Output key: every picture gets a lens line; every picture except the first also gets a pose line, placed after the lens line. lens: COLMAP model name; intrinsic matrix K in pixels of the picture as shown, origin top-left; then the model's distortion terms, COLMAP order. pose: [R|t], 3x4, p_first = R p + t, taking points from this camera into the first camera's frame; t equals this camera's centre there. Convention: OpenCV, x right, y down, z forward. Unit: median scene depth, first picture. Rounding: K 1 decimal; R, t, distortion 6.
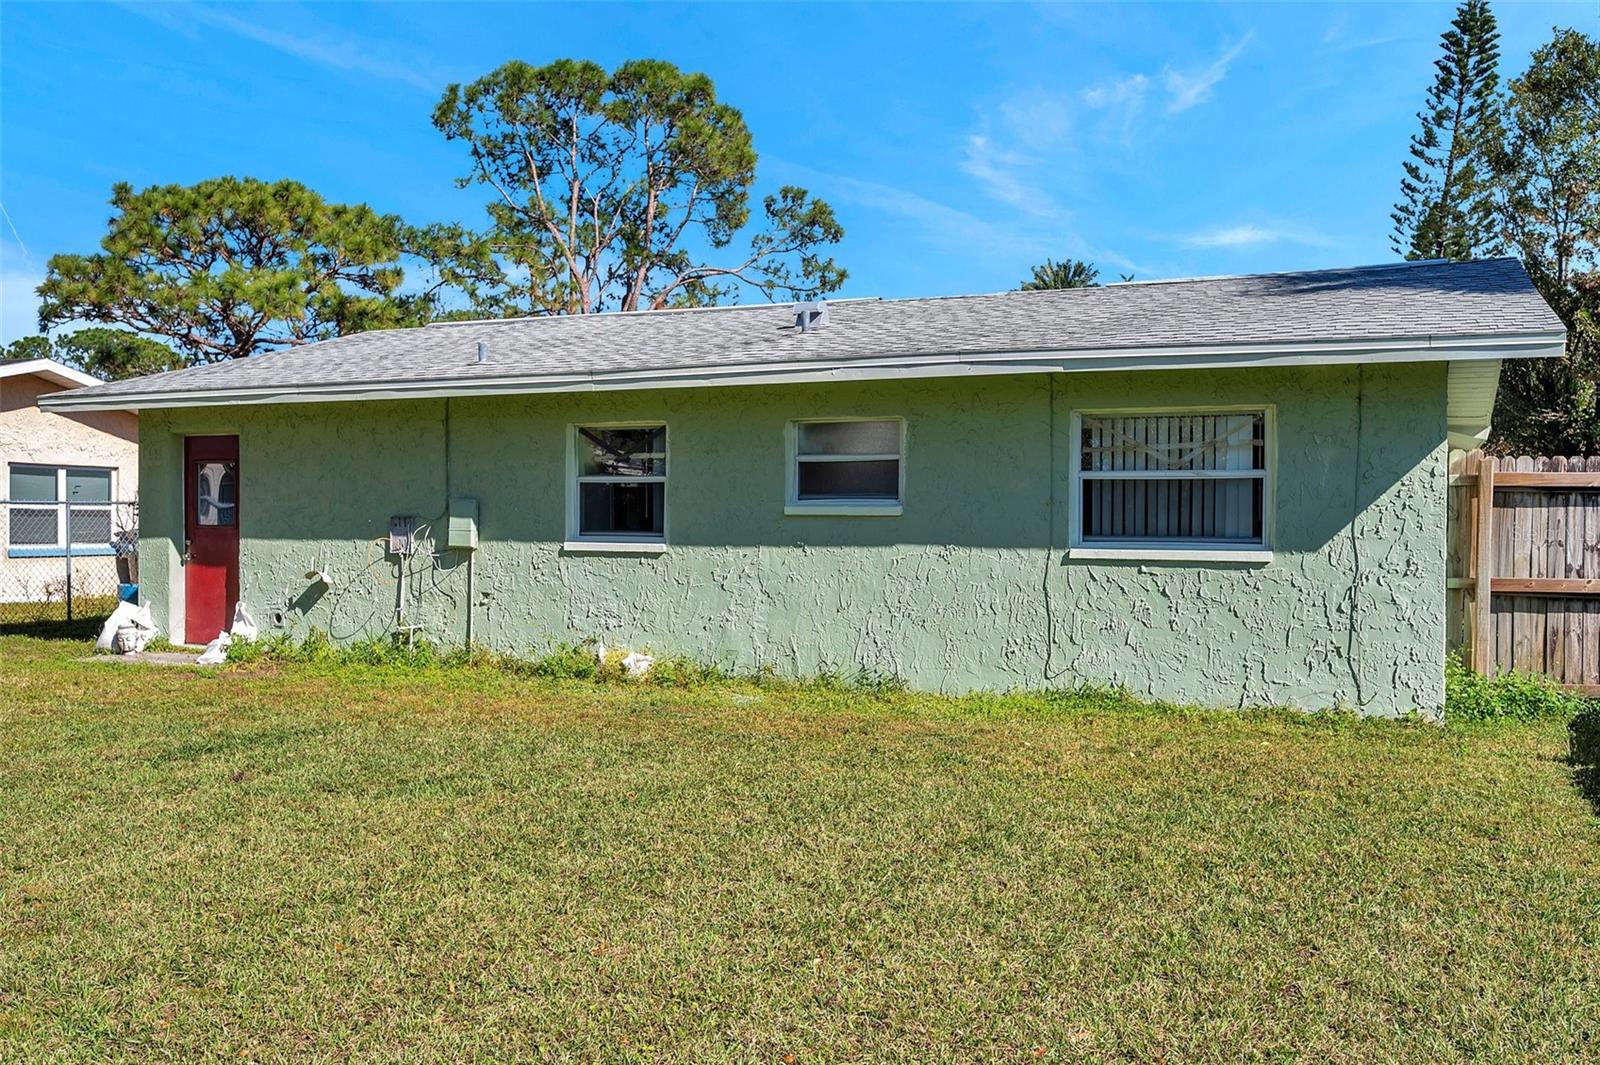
lens RADIAL K [[1362.6, 0, 792.4], [0, 1362.6, 531.9], [0, 0, 1]] dist [-0.001098, 0.012552]
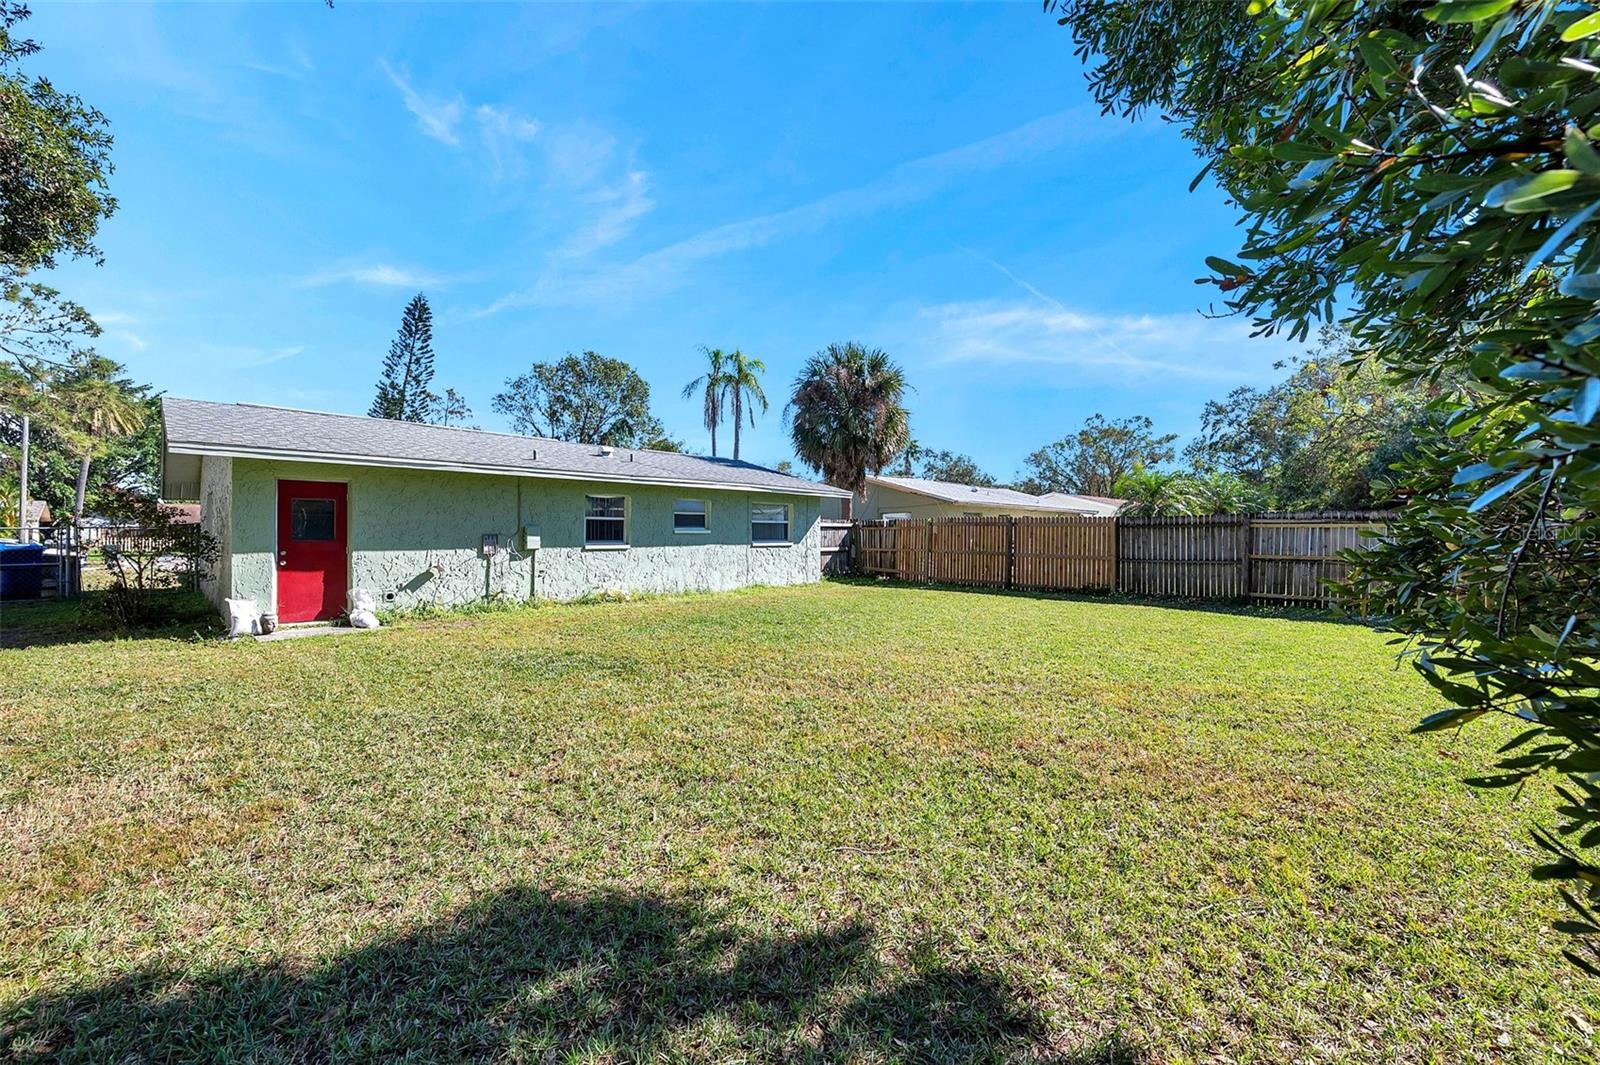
lens RADIAL K [[628.2, 0, 796.9], [0, 628.2, 533.9], [0, 0, 1]] dist [-0.001899, 0.000089]
pose [[0.341211, -0.005864, 0.939968, -0.968576], [0.007829, 0.999964, 0.003397, -0.011942], [-0.939954, 0.006200, 0.341245, 0.291581]]
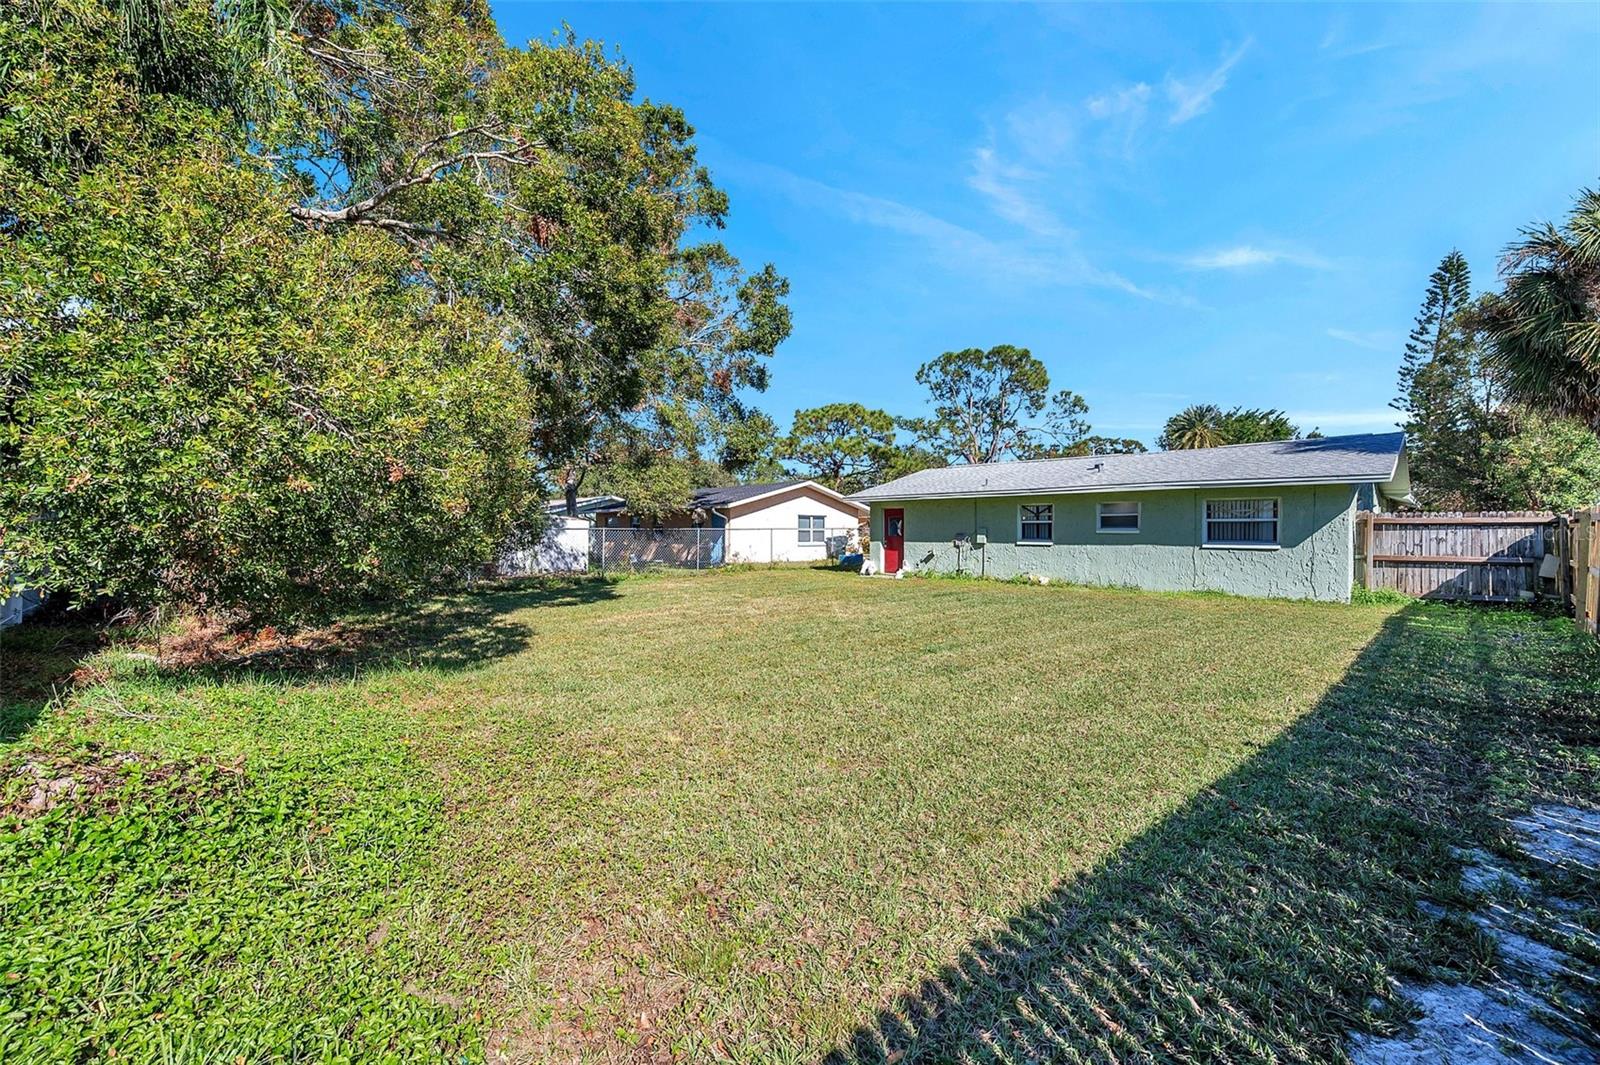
lens RADIAL K [[628.2, 0, 797.3], [0, 628.2, 533.7], [0, 0, 1]] dist [-0.001899, 0.000089]
pose [[0.930586, -0.002529, -0.366066, -0.101468], [0.000961, 0.999990, -0.004467, -0.005046], [0.366073, 0.003805, 0.930578, -0.514619]]
